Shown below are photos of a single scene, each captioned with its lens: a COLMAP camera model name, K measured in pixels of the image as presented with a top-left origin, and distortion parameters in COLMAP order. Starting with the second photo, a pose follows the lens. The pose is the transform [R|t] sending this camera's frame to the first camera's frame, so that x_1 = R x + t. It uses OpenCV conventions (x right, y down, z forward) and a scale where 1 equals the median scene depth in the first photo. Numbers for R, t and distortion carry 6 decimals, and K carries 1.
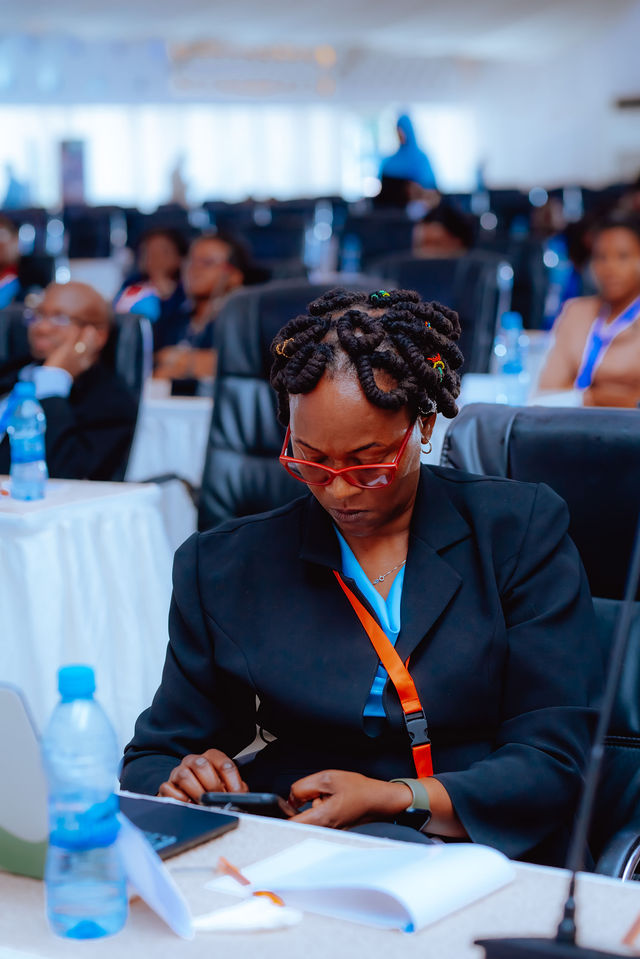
lens RADIAL K [[2319.7, 0, 319.1], [0, 2319.7, 479.3], [0, 0, 1]] dist [-0.038660, 0.000000]
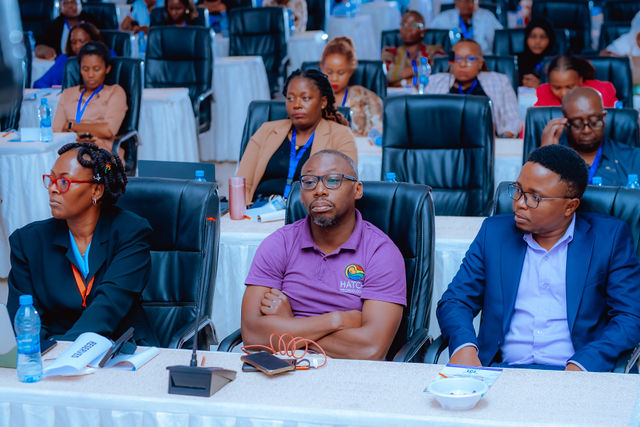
lens RADIAL K [[1548.1, 0, 324.6], [0, 1548.1, 214.4], [0, 0, 1]] dist [-0.038660, 0.000000]
pose [[0.942719, -0.063841, 0.327423, -0.178923], [0.043839, 0.996714, 0.068118, -0.068487], [-0.330695, -0.049862, 0.942419, -0.487494]]
